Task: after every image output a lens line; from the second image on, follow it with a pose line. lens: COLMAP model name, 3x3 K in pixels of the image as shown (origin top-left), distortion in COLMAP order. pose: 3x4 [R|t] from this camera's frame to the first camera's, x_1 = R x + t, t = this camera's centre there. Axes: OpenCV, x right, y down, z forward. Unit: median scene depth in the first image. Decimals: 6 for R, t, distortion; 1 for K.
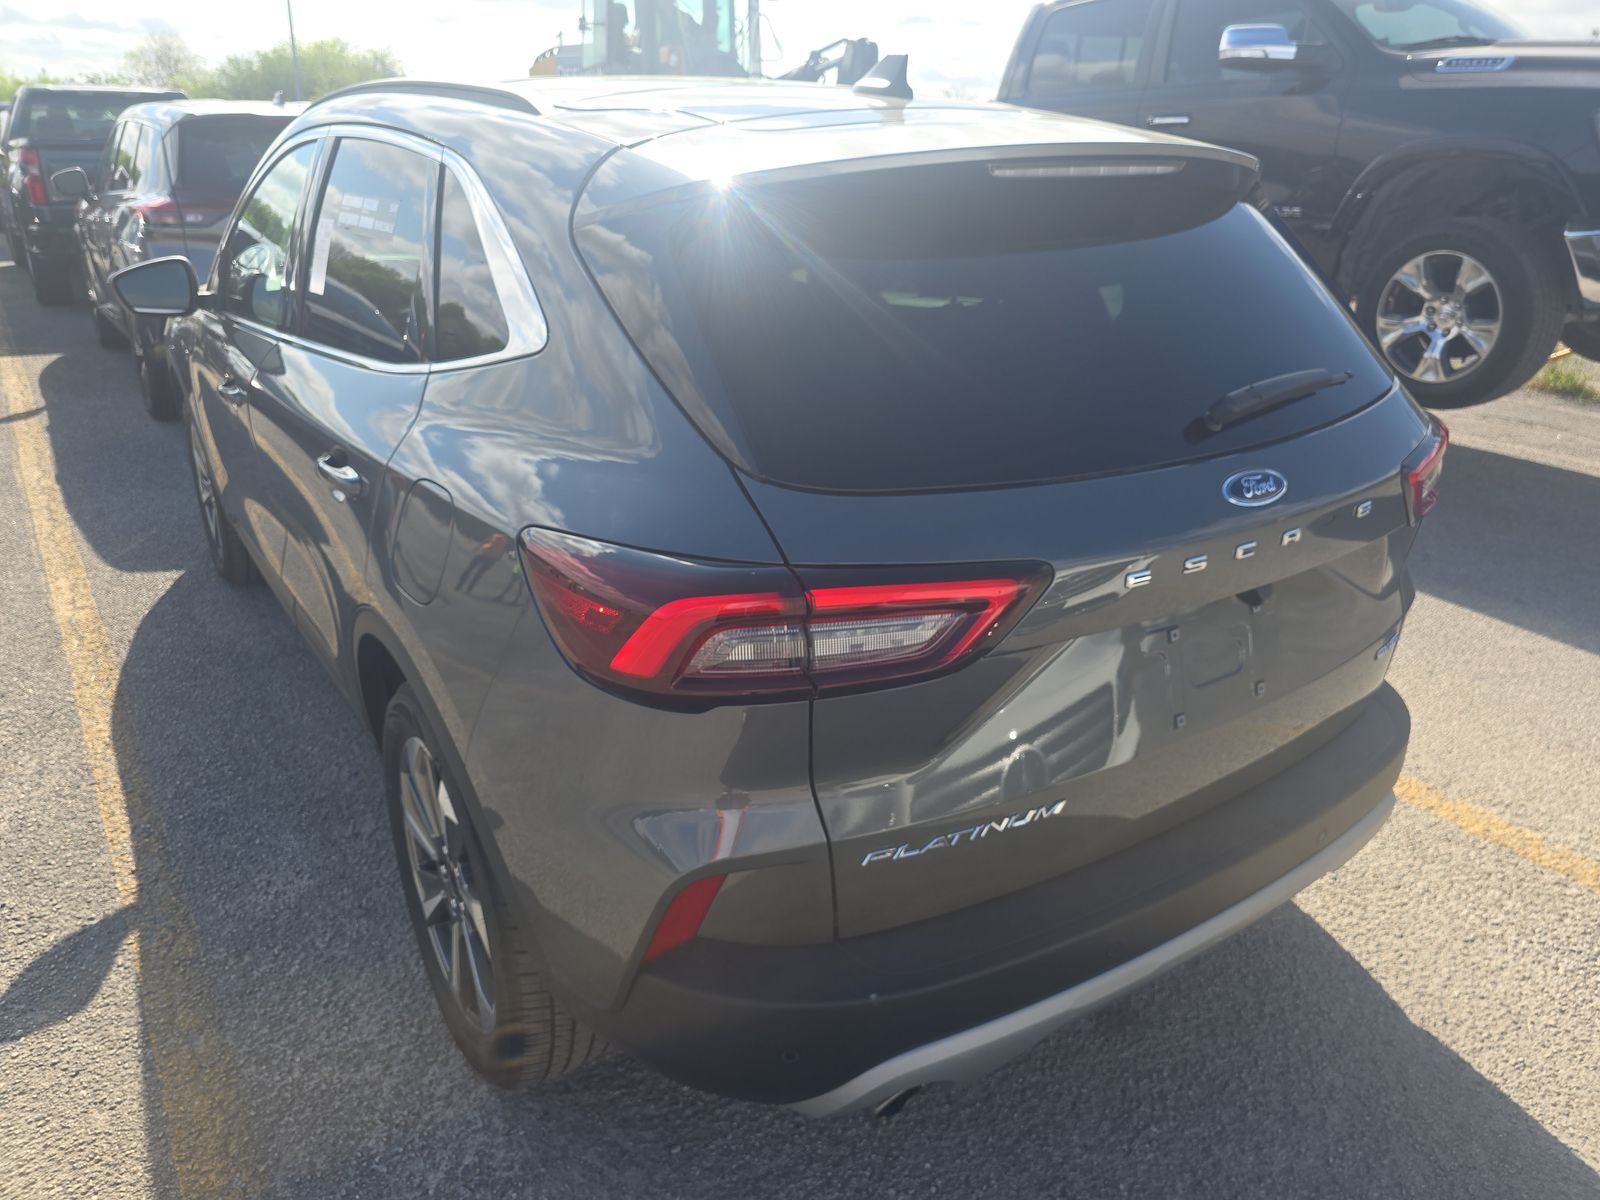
lens RADIAL K [[1089.8, 0, 800.0], [0, 1089.8, 600.0], [0, 0, 1]] dist [0.037661, -0.044168]
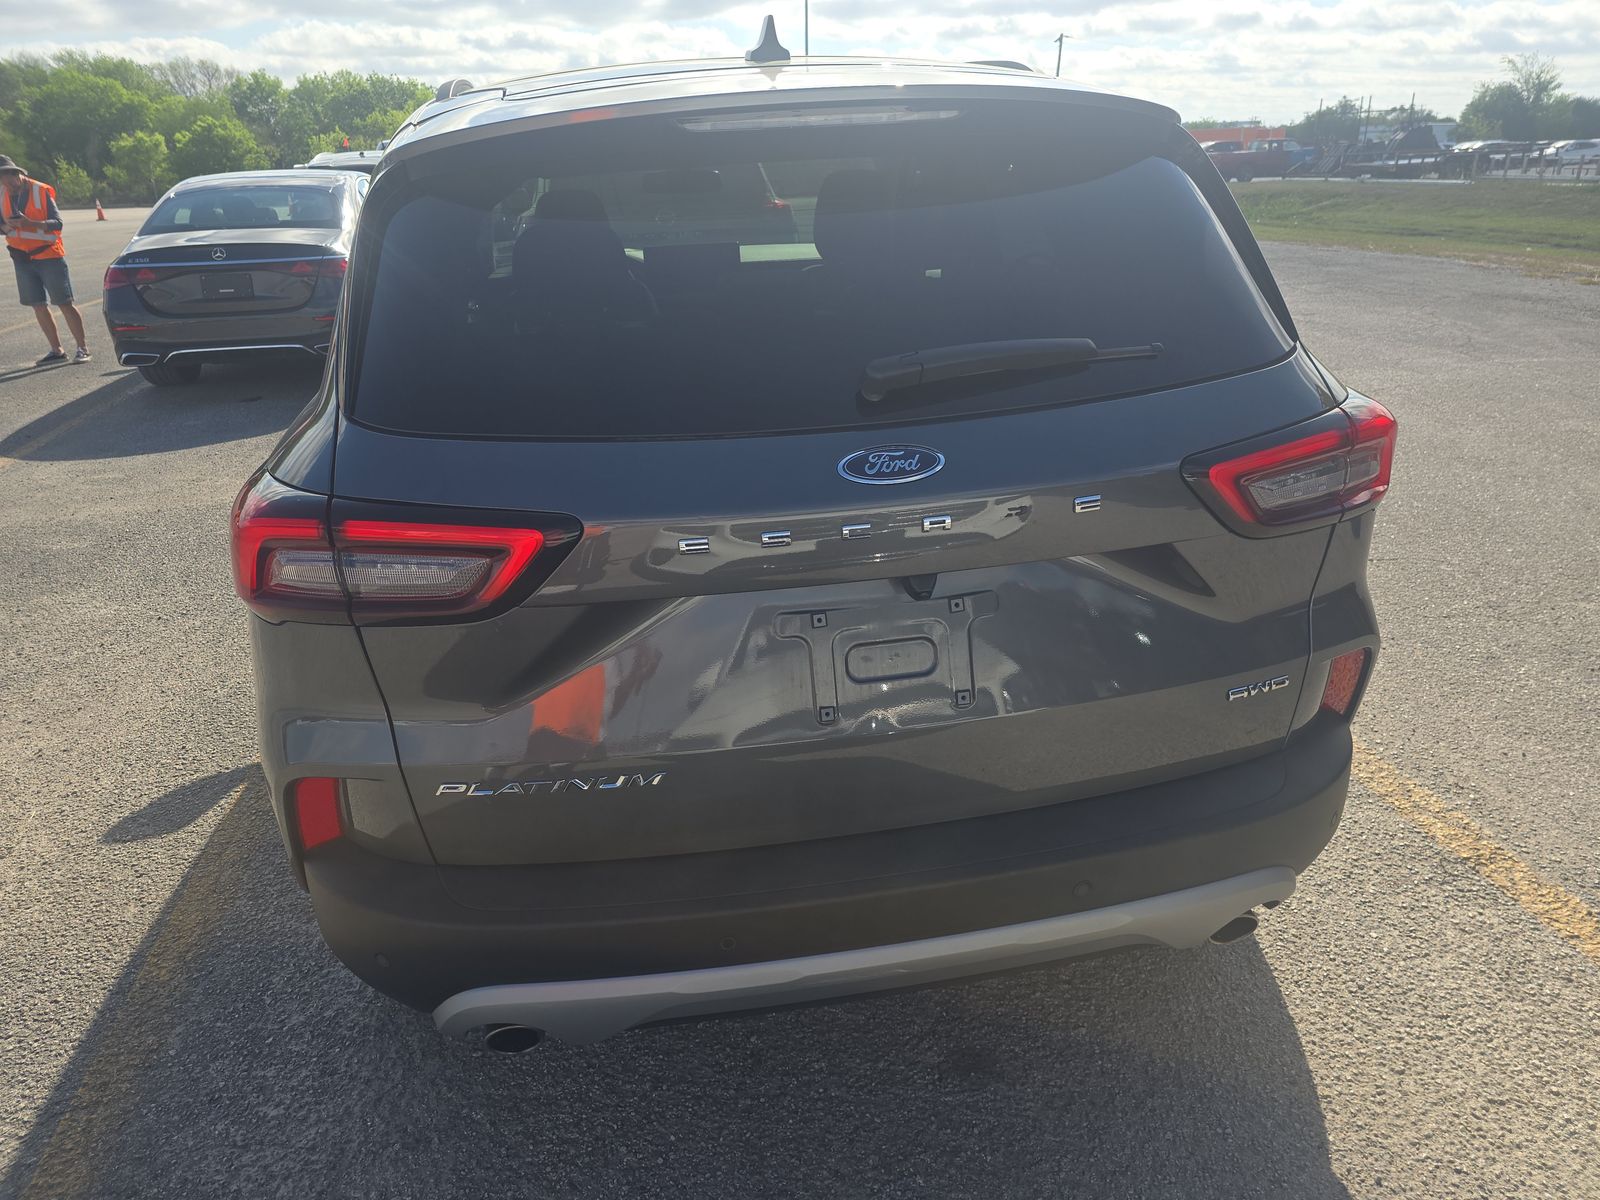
lens RADIAL K [[1102.6, 0, 821.2], [0, 1102.6, 600.1], [0, 0, 1]] dist [0.039525, -0.042680]
pose [[0.911635, 0.109076, -0.396262, 0.523415], [-0.109362, 0.993760, 0.021948, -0.004017], [0.396183, 0.023327, 0.917875, 0.108044]]
